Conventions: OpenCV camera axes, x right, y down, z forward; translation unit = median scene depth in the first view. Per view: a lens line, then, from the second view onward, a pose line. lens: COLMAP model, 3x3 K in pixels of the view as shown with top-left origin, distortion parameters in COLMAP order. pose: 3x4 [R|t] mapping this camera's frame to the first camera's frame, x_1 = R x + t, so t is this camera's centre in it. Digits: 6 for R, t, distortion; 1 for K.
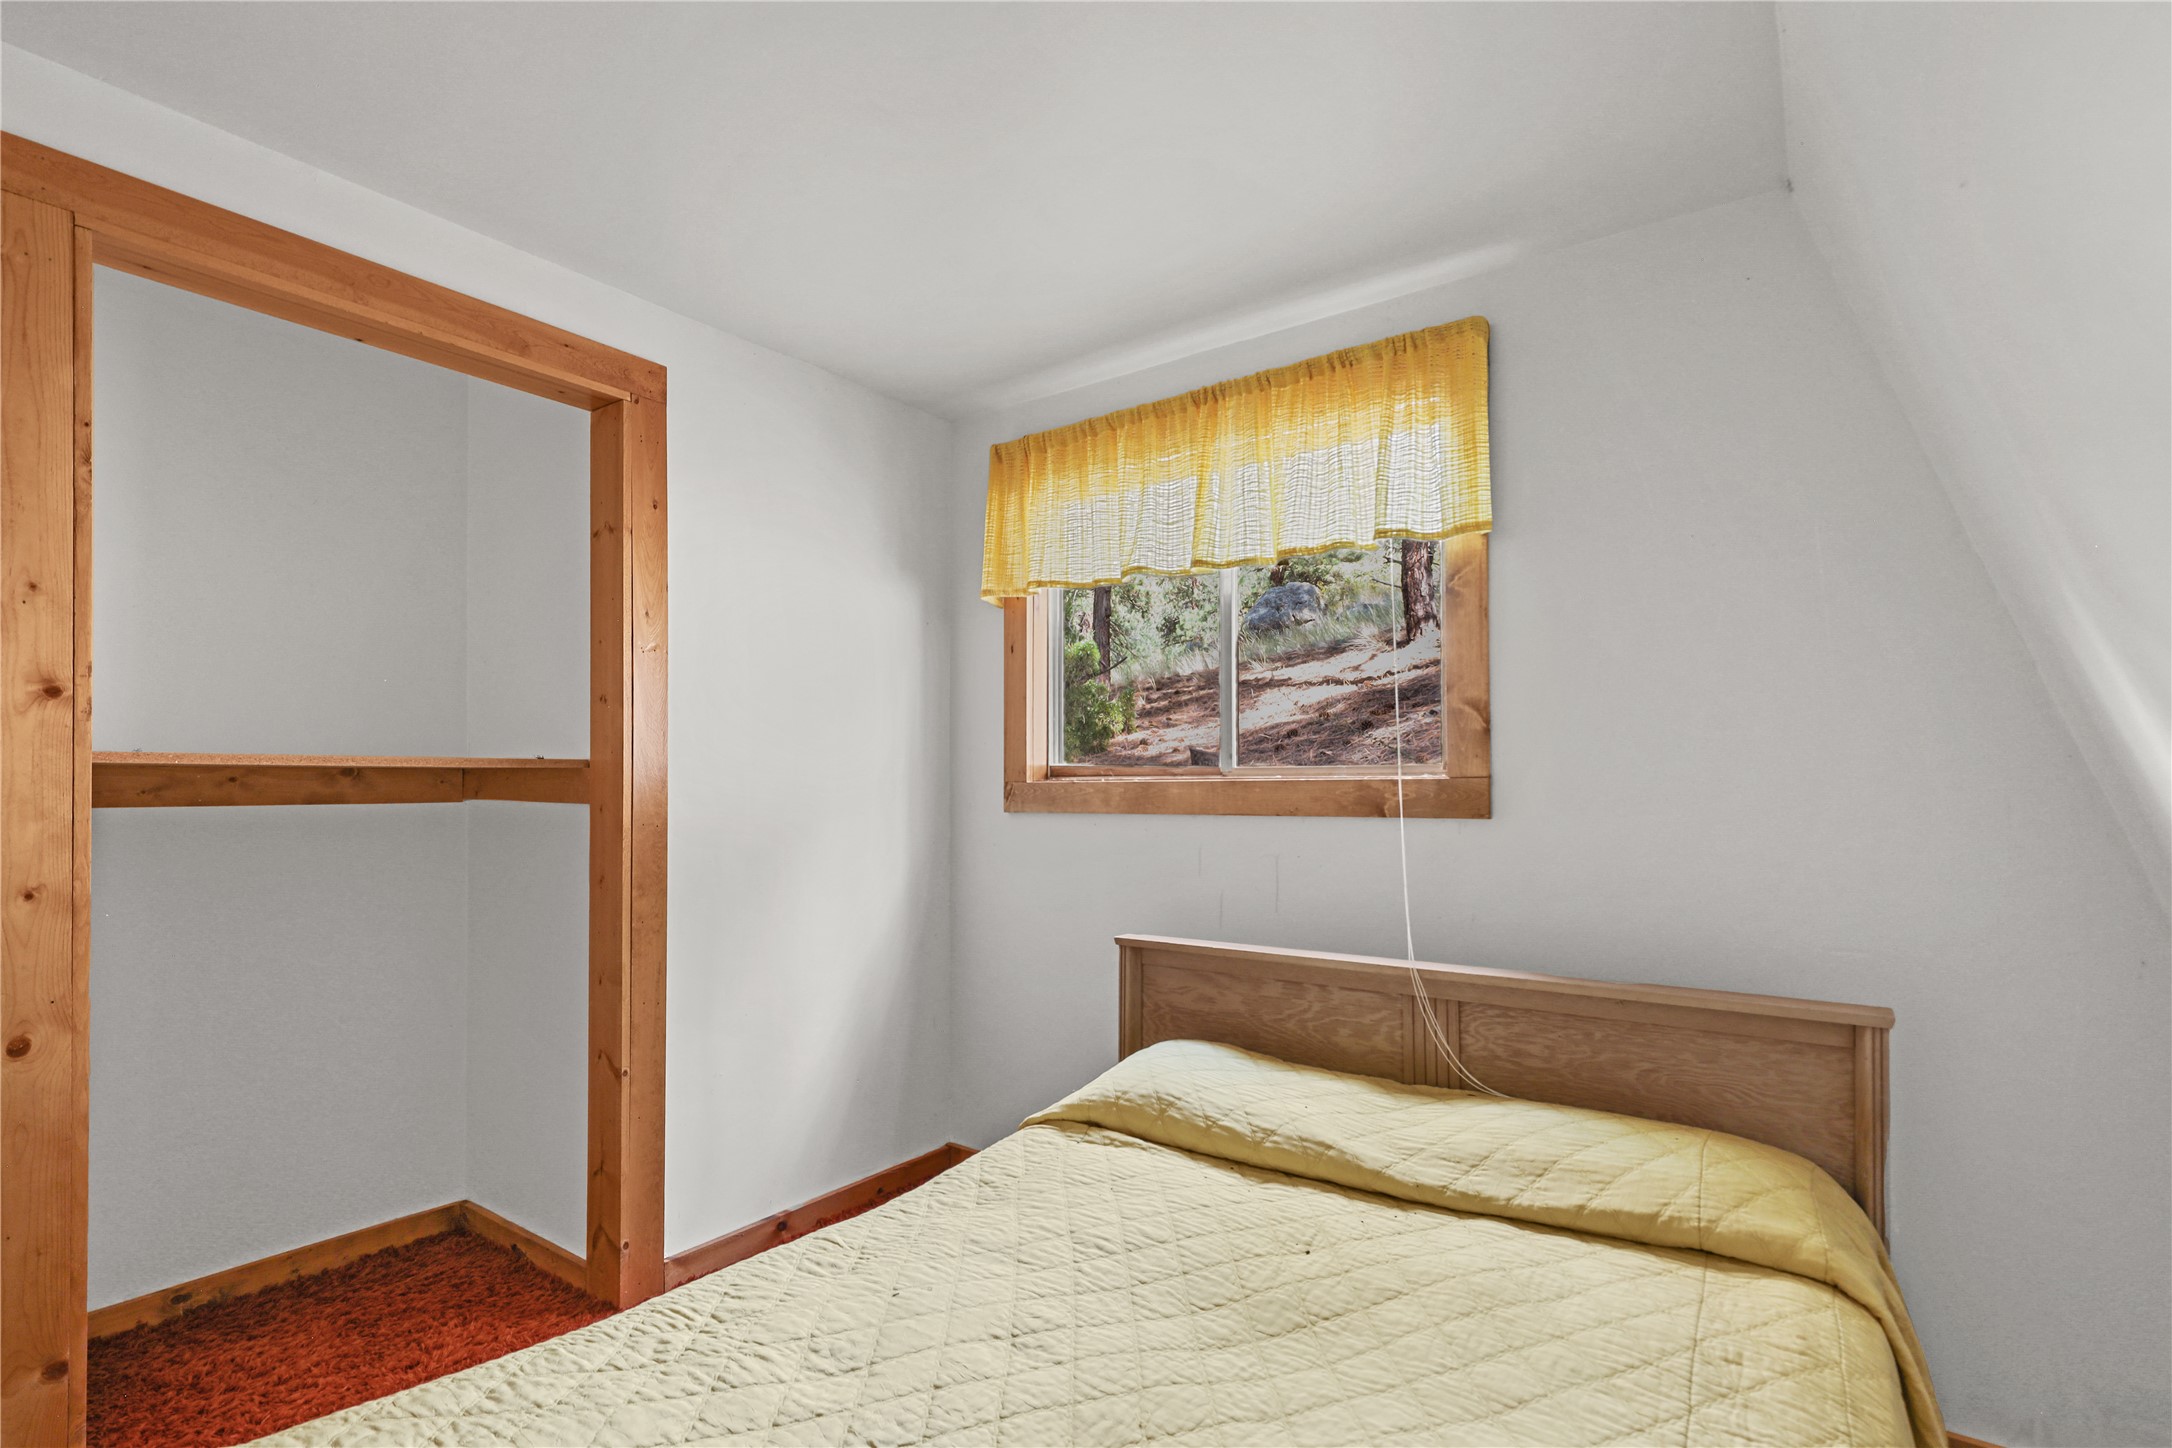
lens RADIAL K [[1017.4, 0, 1089.5], [0, 1017.4, 775.0], [0, 0, 1]] dist [0.000183, 0.000062]
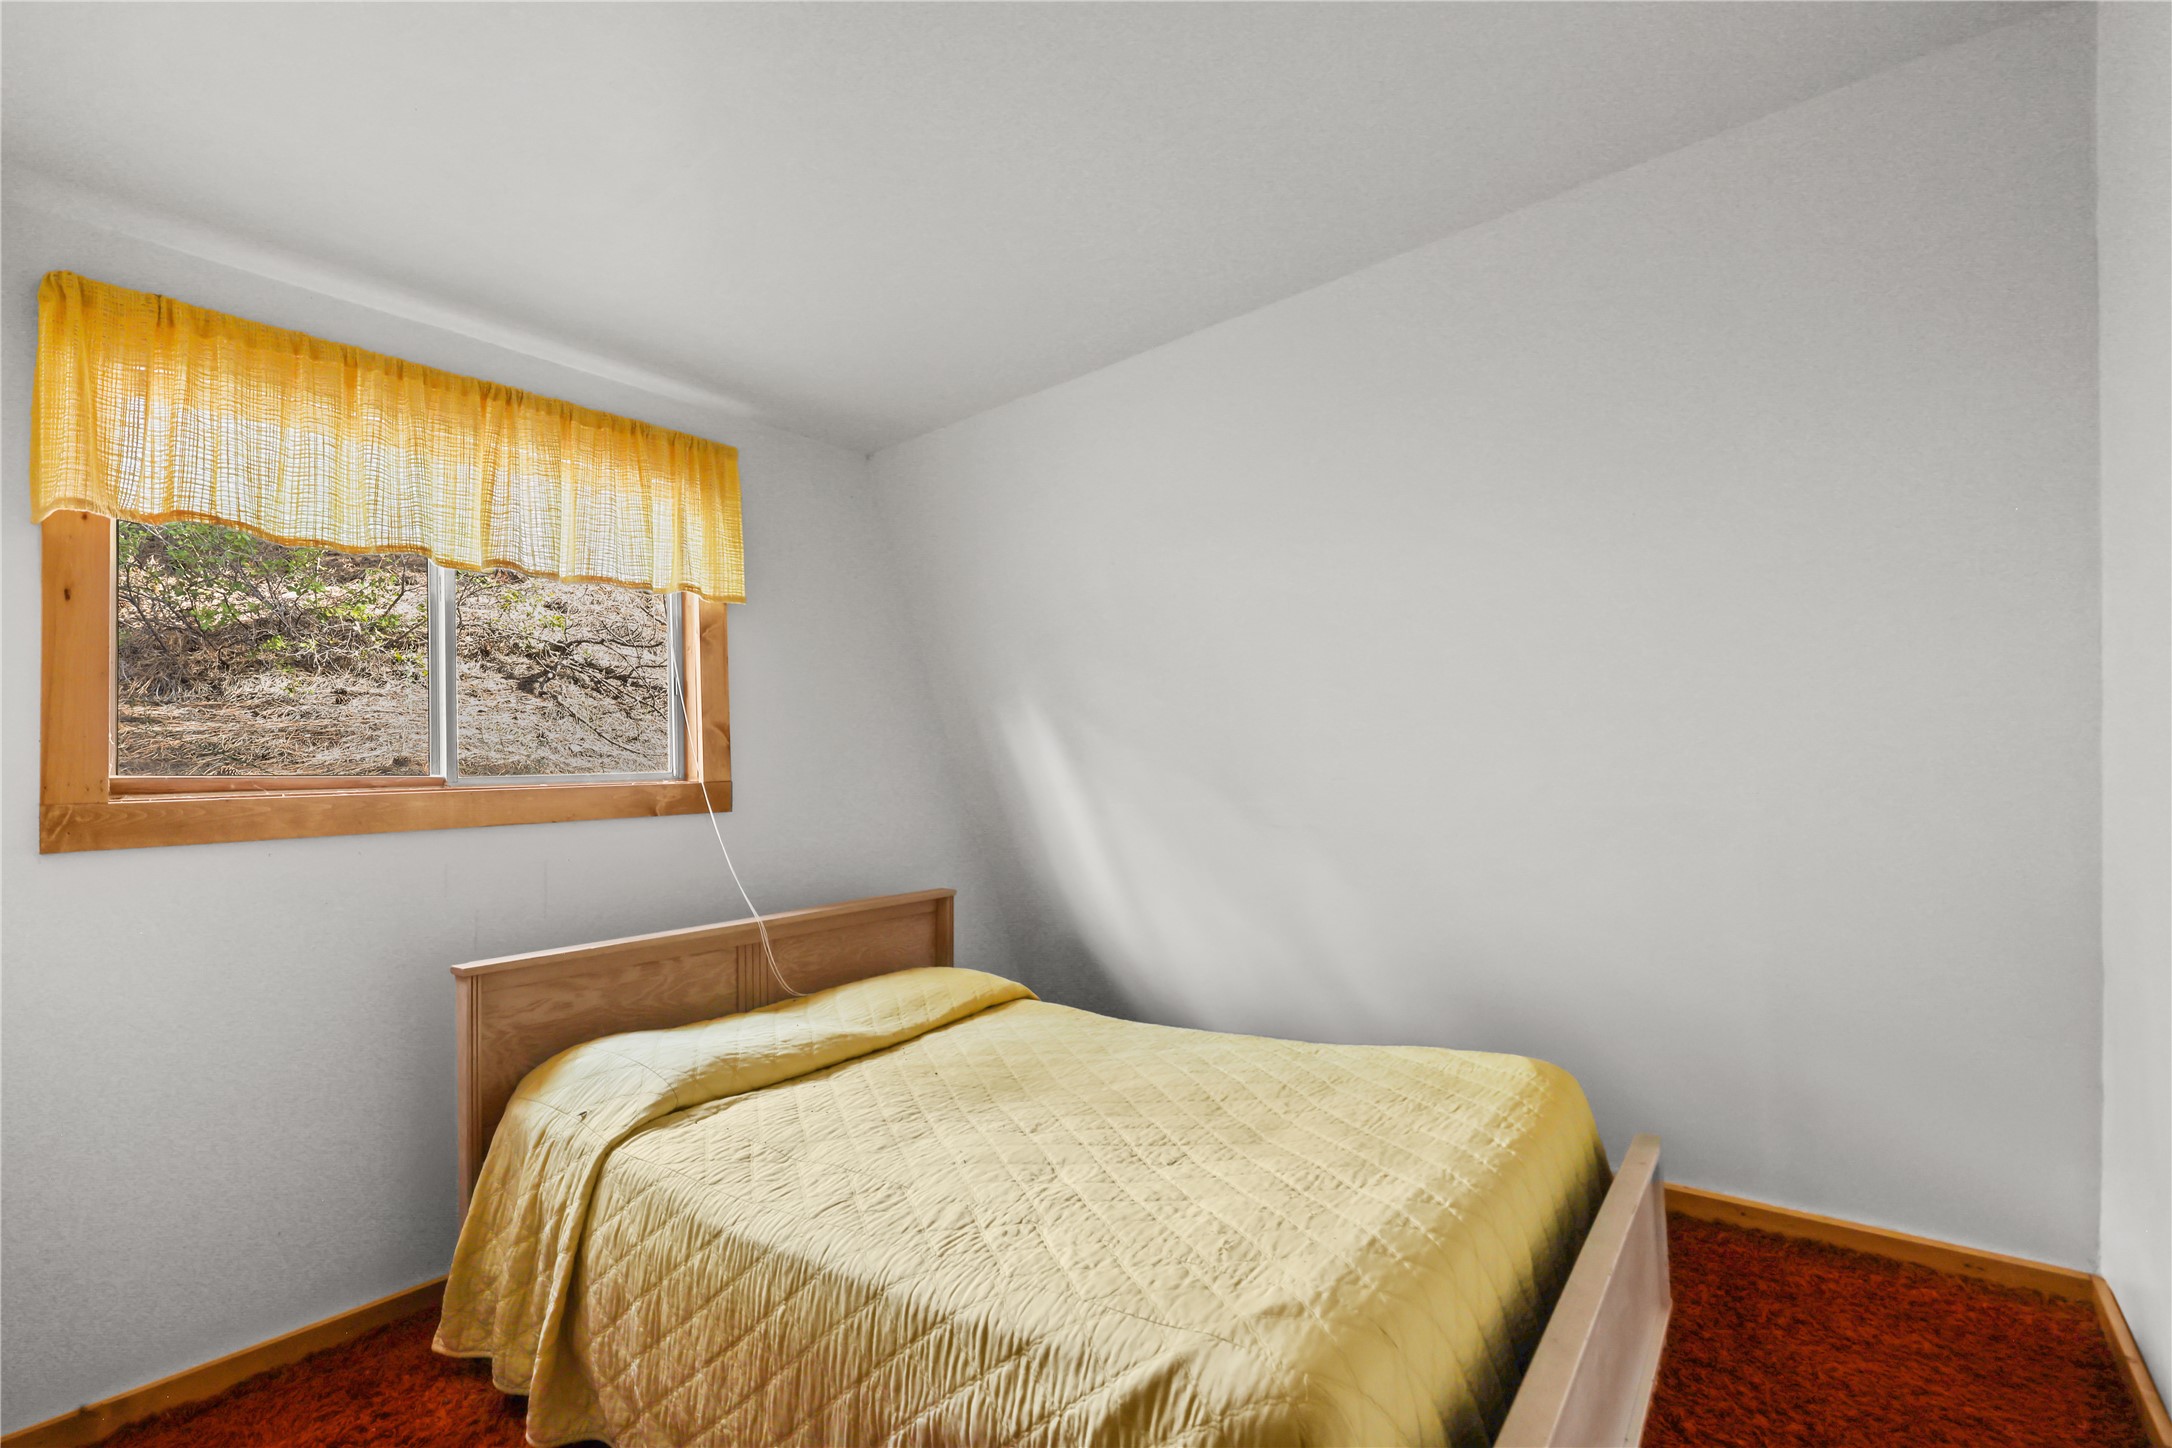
lens RADIAL K [[981.4, 0, 1091.9], [0, 981.4, 745.5], [0, 0, 1]] dist [-0.000277, 0.000278]
pose [[0.032463, 0.027731, 0.999088, -0.937794], [0.021931, 0.999355, -0.028451, 0.002384], [-0.999232, 0.022834, 0.031834, 0.488719]]
